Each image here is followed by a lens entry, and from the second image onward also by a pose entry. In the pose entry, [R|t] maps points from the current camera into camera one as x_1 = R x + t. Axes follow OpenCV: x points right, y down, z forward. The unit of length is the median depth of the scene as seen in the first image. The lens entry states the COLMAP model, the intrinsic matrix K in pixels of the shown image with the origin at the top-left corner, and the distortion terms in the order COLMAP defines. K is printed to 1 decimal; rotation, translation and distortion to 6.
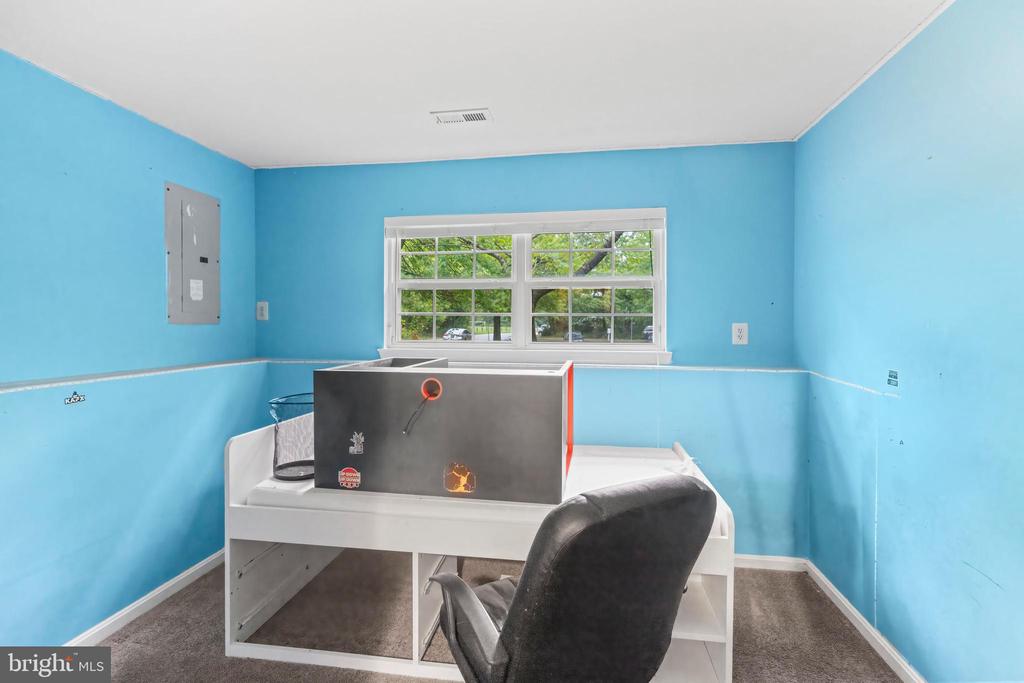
lens RADIAL K [[467.9, 0, 513.9], [0, 467.9, 336.7], [0, 0, 1]] dist [-0.001439, 0.000494]
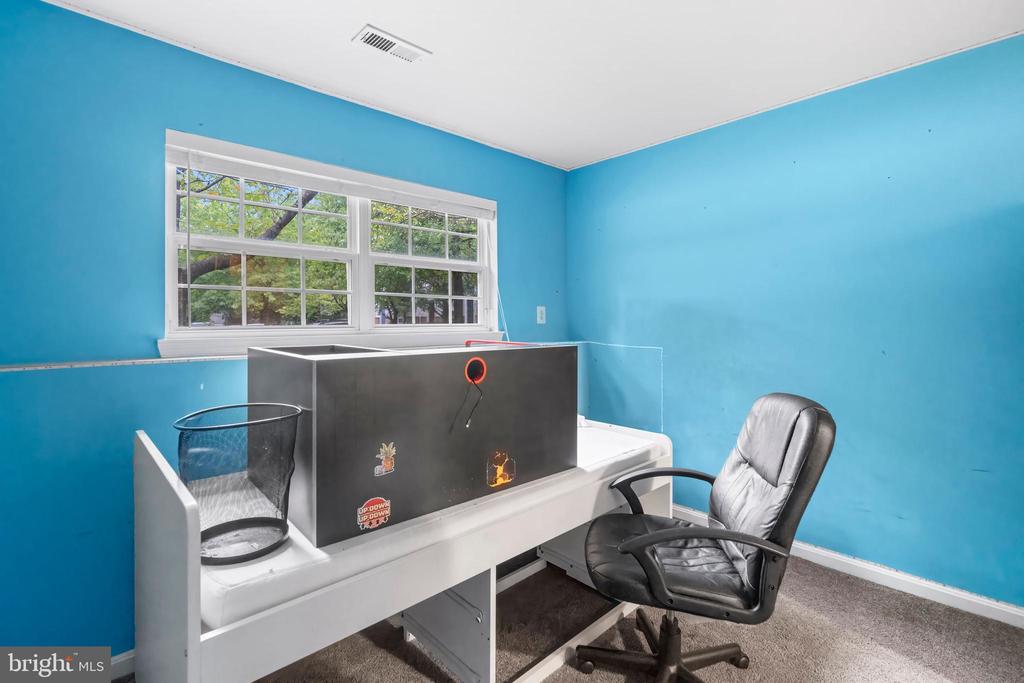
lens RADIAL K [[467.9, 0, 509.8], [0, 467.9, 331.5], [0, 0, 1]] dist [-0.001439, 0.000494]
pose [[0.628880, -0.023344, 0.777152, -0.754963], [0.028738, 0.999564, 0.006770, 0.037159], [-0.776971, 0.018076, 0.629277, 0.410304]]
